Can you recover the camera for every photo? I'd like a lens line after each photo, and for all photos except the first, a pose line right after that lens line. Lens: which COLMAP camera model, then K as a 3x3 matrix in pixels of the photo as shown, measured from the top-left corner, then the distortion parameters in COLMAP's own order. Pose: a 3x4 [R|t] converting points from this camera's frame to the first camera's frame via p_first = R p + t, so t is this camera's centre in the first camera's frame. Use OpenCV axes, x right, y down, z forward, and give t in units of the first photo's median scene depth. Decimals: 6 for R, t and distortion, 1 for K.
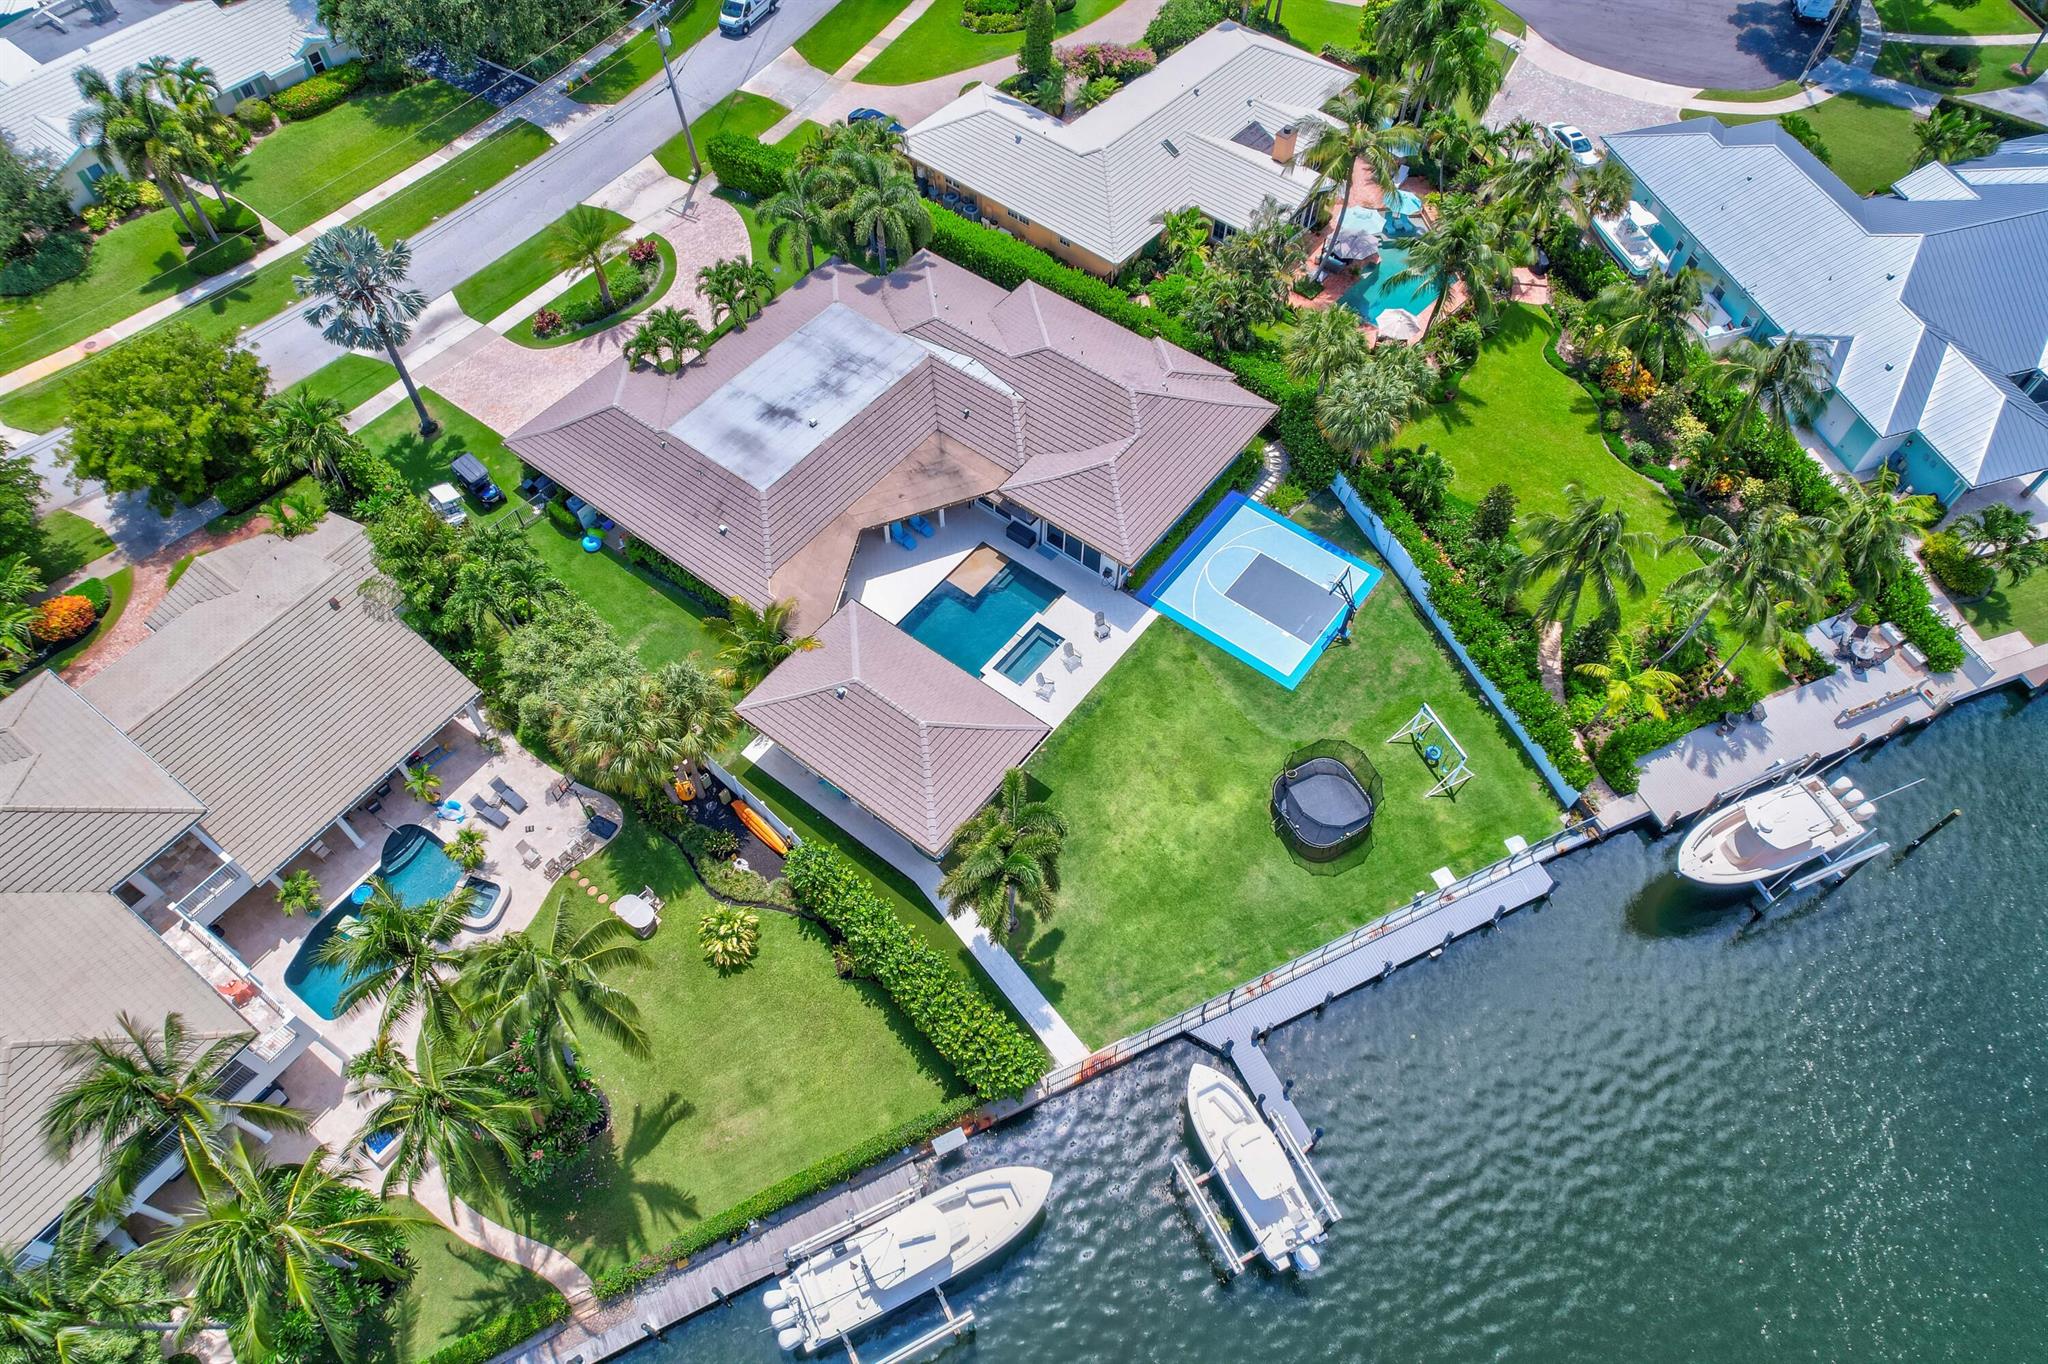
lens RADIAL K [[1315.0, 0, 1020.0], [0, 1315.0, 695.0], [0, 0, 1]] dist [-0.077511, 0.069763]
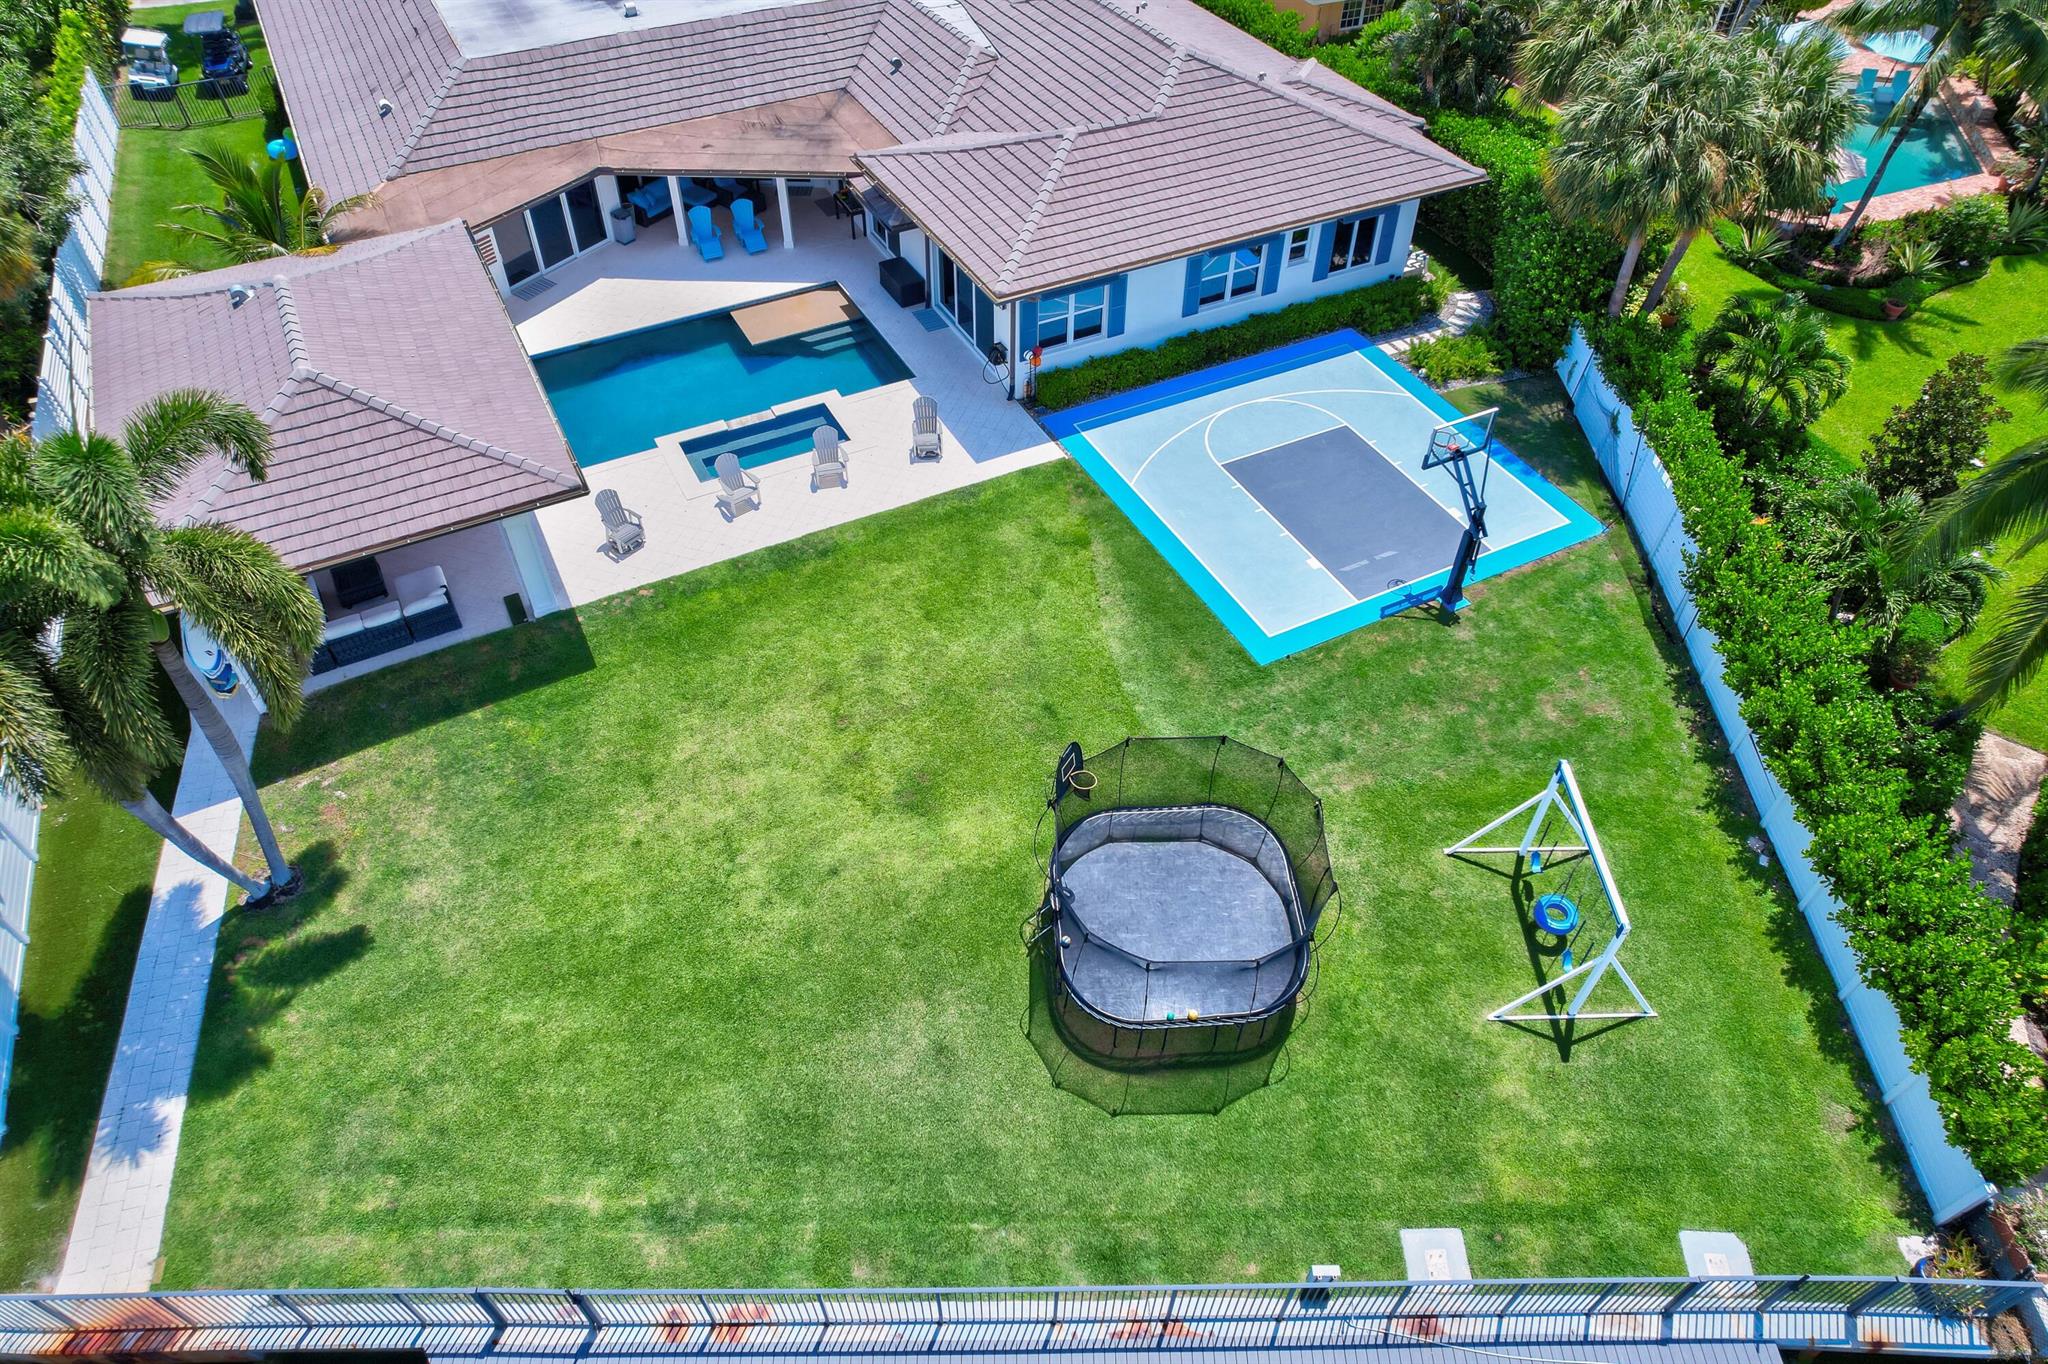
lens RADIAL K [[1333.5, 0, 1024.0], [0, 1333.5, 682.0], [0, 0, 1]] dist [-0.080758, 0.071907]
pose [[0.906559, 0.298835, -0.298074, 0.254062], [-0.347608, 0.929182, -0.125658, 0.075095], [0.239414, 0.217529, 0.946236, 0.569834]]
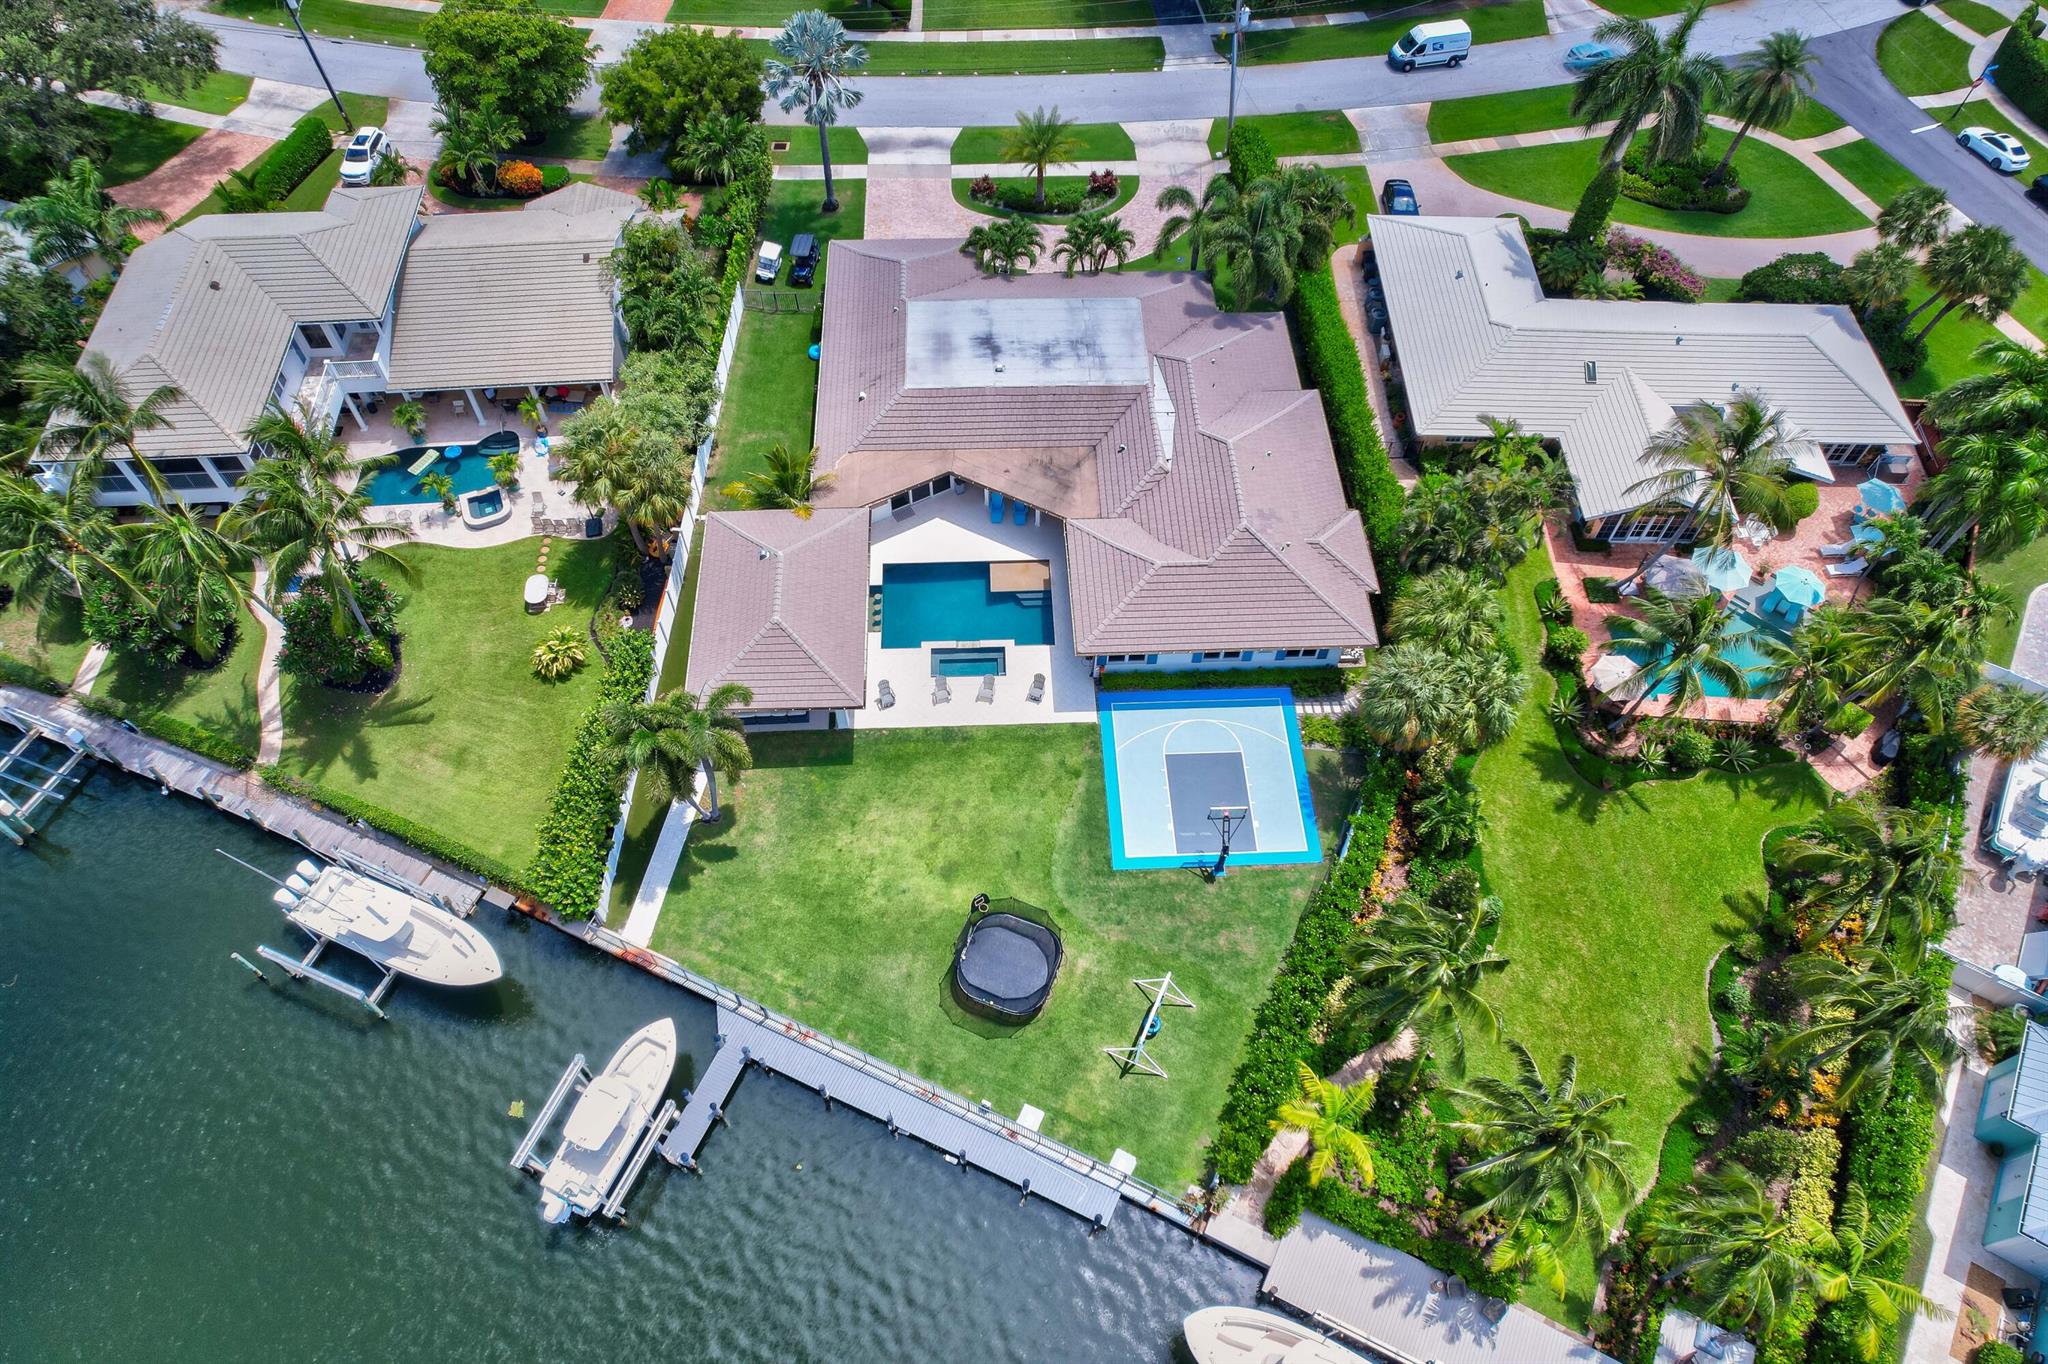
lens RADIAL K [[1315.0, 0, 1020.0], [0, 1315.0, 695.0], [0, 0, 1]] dist [-0.077511, 0.069763]
pose [[0.641784, 0.635272, -0.429585, 0.460306], [-0.636321, 0.753779, 0.164051, -0.194378], [0.428029, 0.168069, 0.888000, 0.136352]]
